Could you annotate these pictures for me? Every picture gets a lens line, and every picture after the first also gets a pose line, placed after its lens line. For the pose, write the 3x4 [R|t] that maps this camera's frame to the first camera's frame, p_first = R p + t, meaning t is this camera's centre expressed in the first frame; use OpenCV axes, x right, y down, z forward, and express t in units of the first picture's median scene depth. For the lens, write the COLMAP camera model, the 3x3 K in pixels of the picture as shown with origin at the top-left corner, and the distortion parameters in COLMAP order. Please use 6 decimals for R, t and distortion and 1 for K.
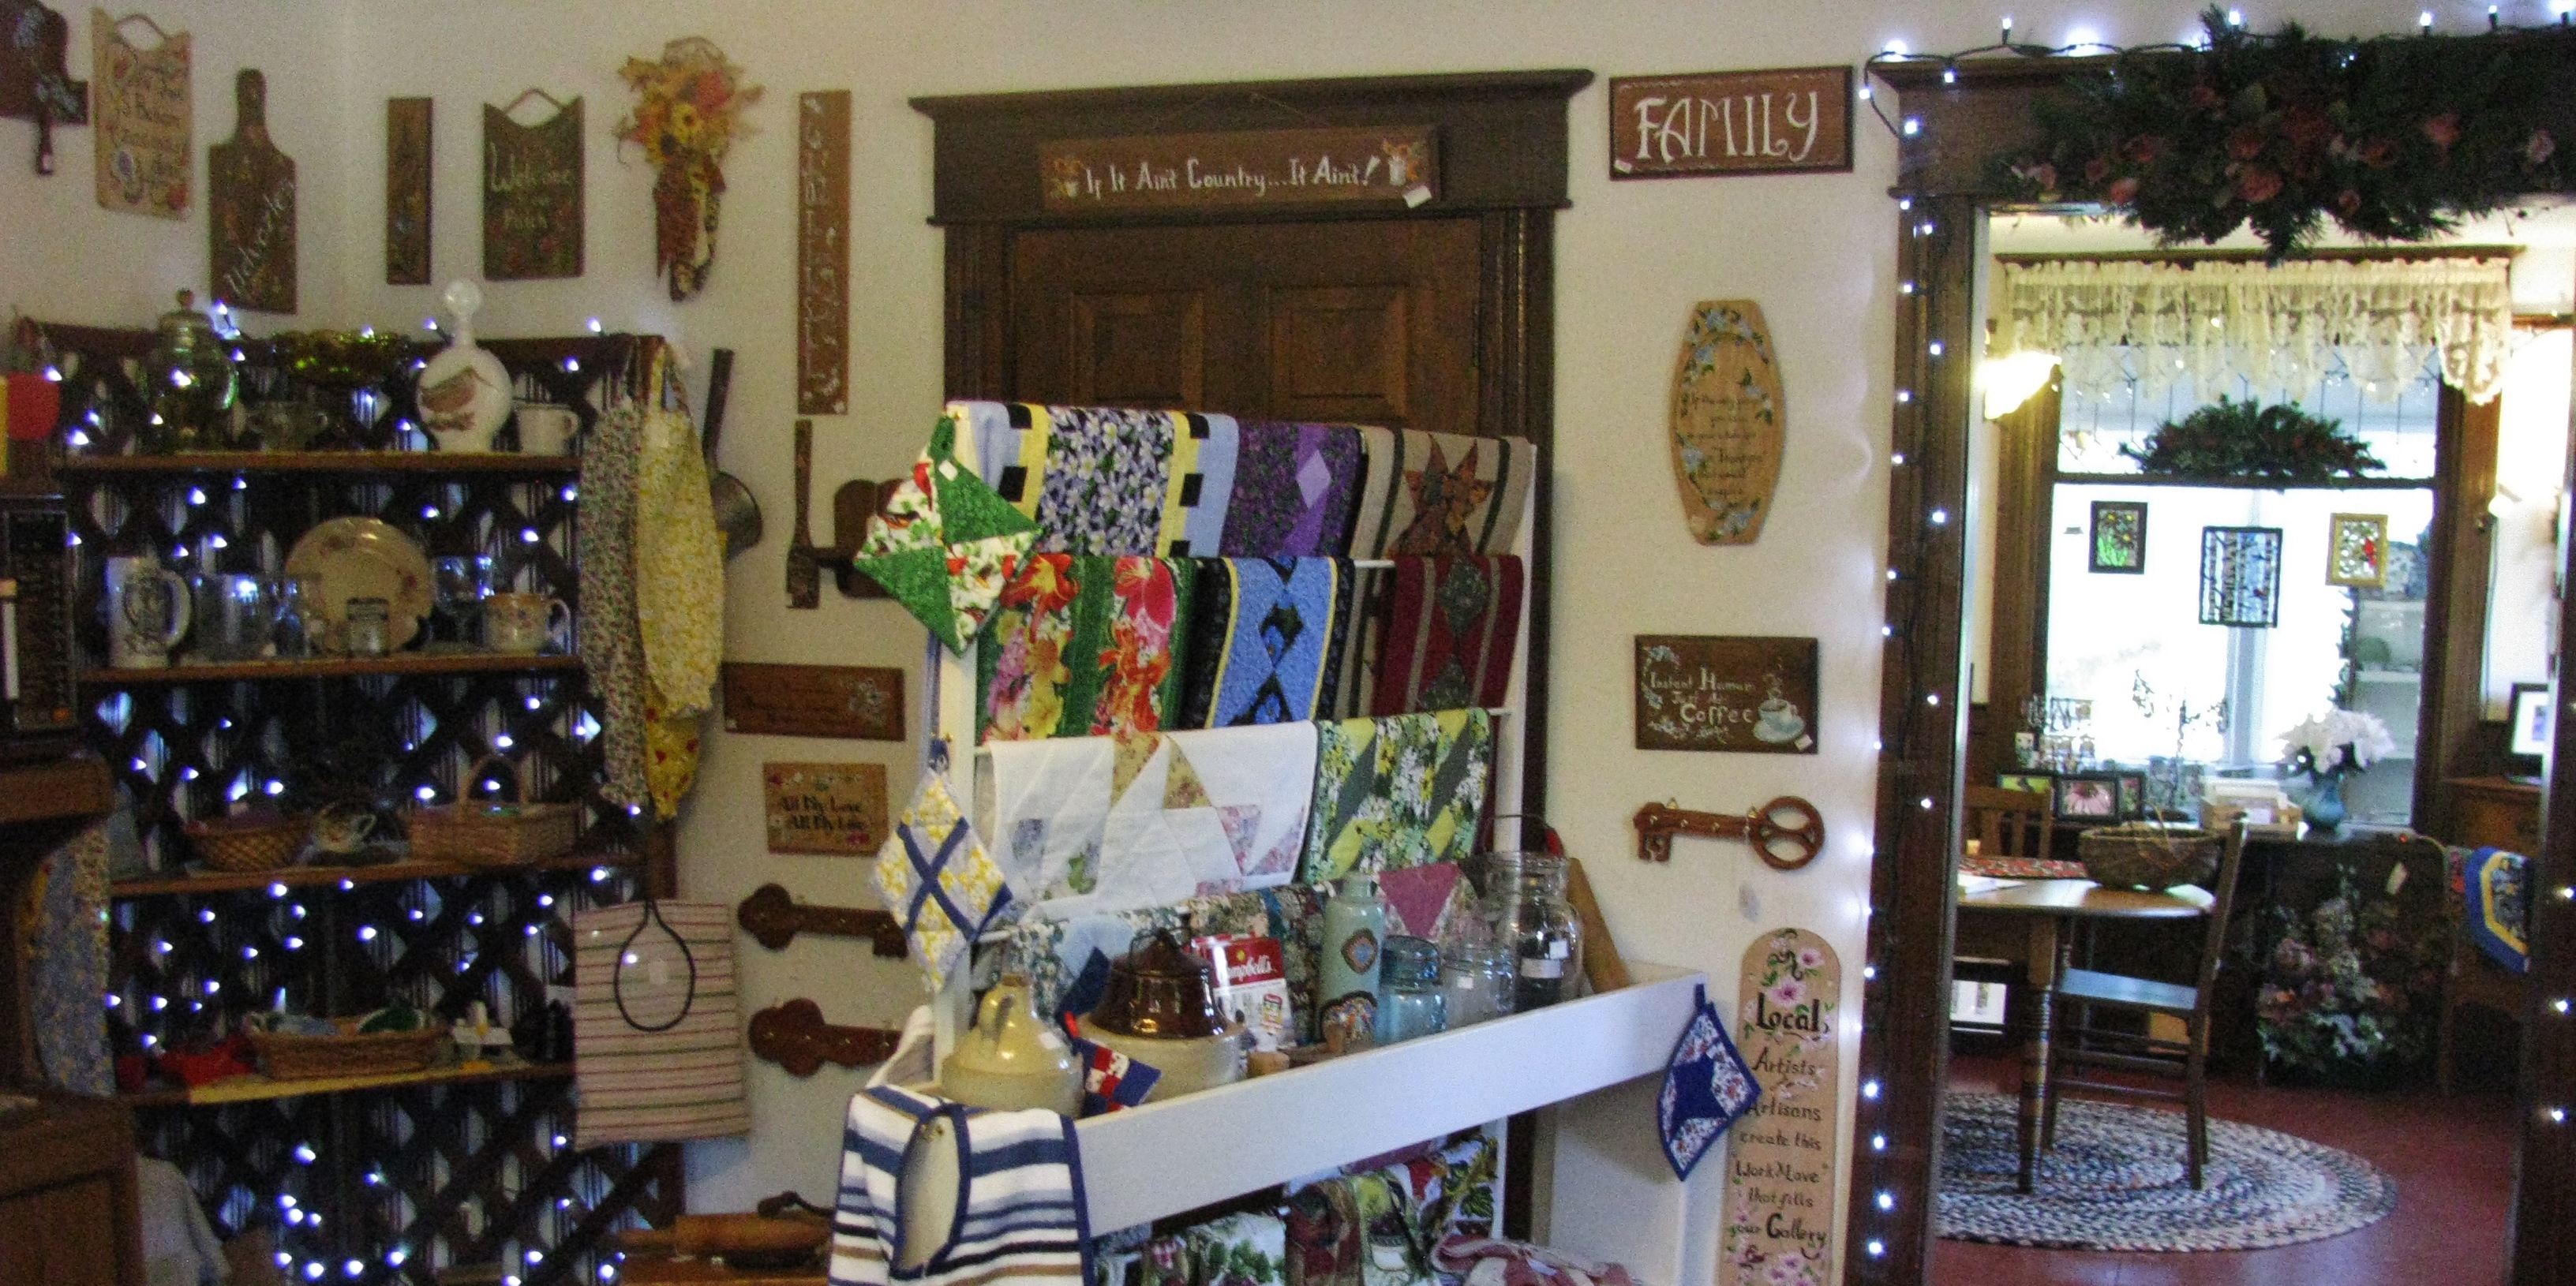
lens RADIAL K [[2722.7, 0, 1288.0], [0, 2722.7, 643.0], [0, 0, 1]] dist [-0.204596, 0.005133]
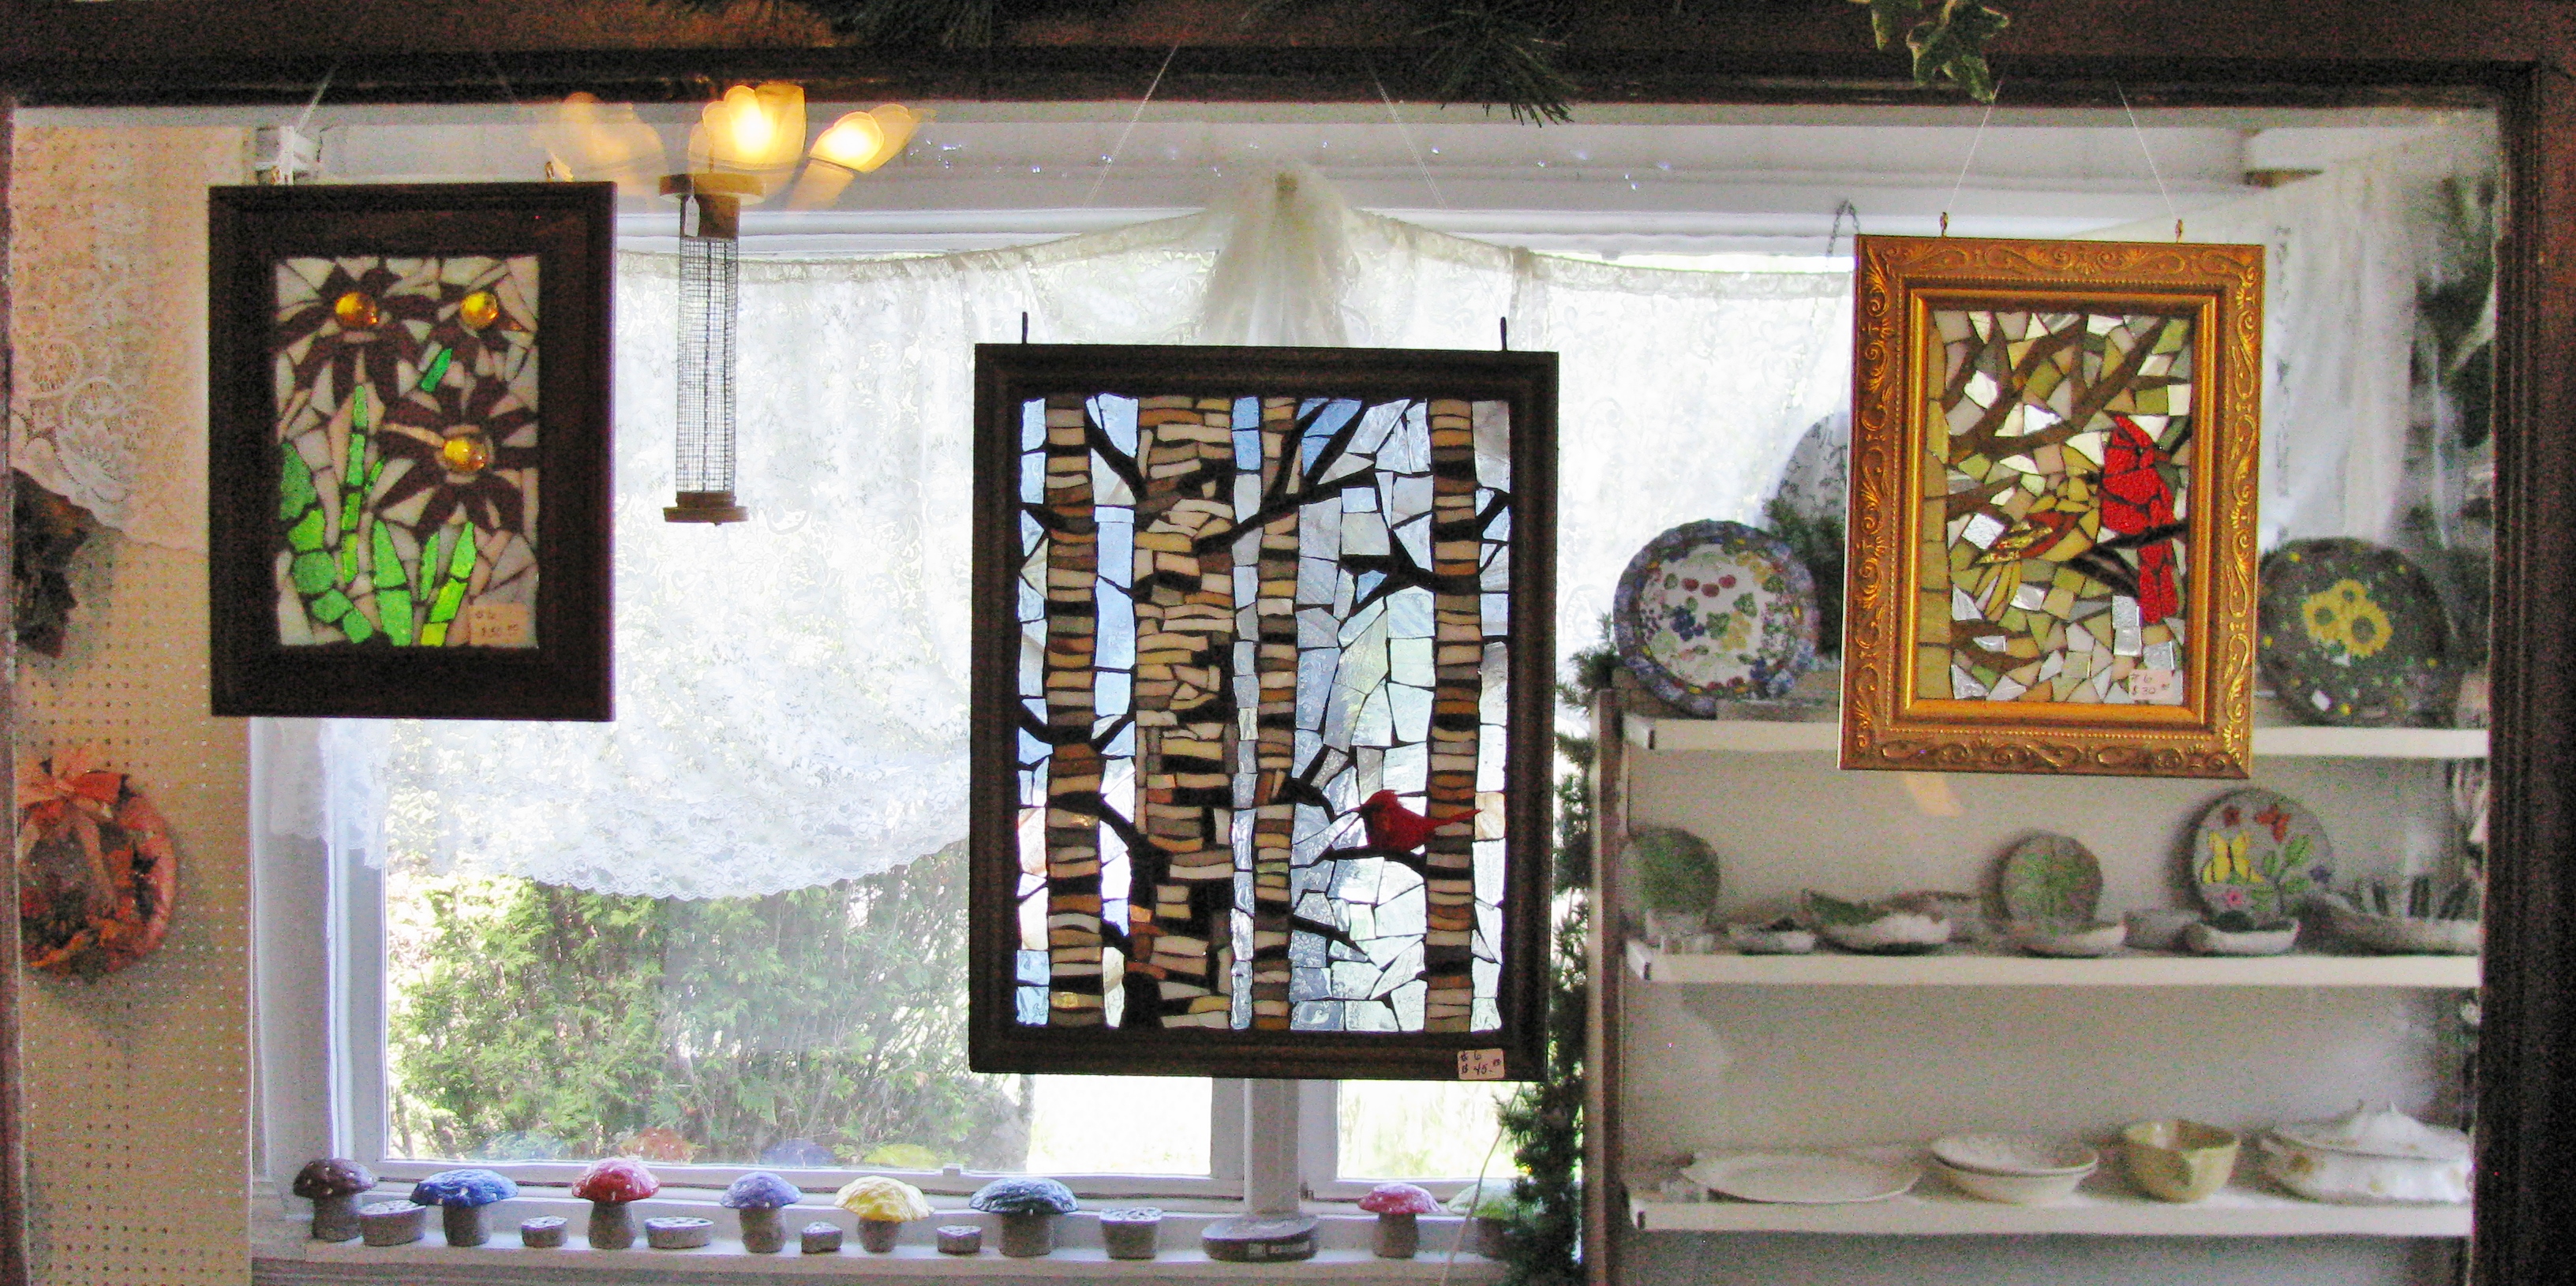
lens RADIAL K [[2722.7, 0, 1288.0], [0, 2722.7, 643.0], [0, 0, 1]] dist [-0.204596, 0.005133]
pose [[0.928955, -0.018706, 0.369719, 0.306837], [0.023717, 0.999678, -0.009014, -0.027175], [-0.369431, 0.017142, 0.929100, 0.864249]]
